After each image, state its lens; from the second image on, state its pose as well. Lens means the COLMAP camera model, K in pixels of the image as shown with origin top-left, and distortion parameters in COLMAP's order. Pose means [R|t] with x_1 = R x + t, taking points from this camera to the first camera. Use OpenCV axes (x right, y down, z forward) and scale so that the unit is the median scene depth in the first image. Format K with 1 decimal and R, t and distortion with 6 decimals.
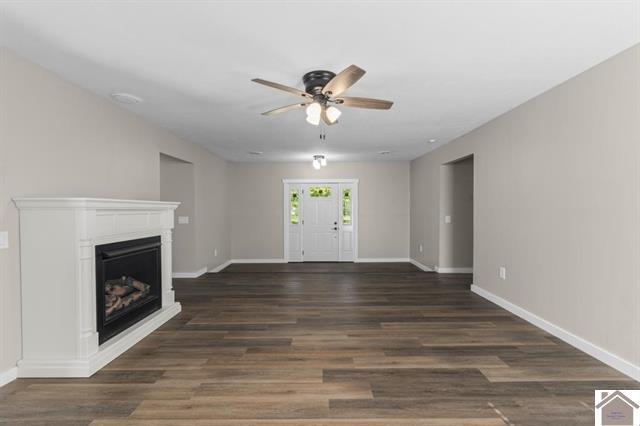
lens RADIAL K [[283.6, 0, 318.1], [0, 283.6, 212.6], [0, 0, 1]] dist [0.022464, -0.000662]
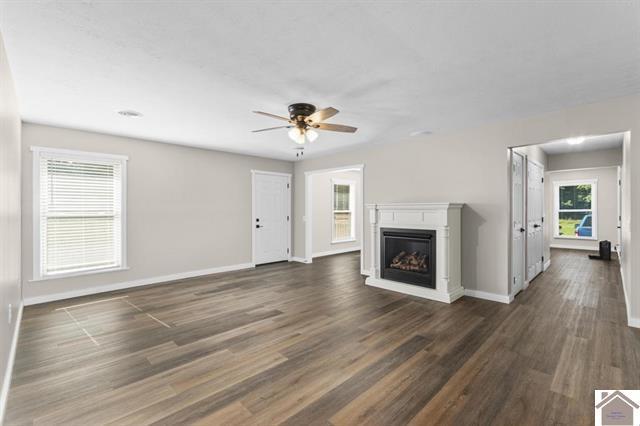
lens RADIAL K [[283.6, 0, 318.1], [0, 283.6, 212.6], [0, 0, 1]] dist [0.022464, -0.000662]
pose [[-0.715822, 0.010732, -0.698201, 0.748916], [-0.000043, 0.999881, 0.015413, -0.014341], [0.698283, 0.011063, -0.715736, 1.737143]]
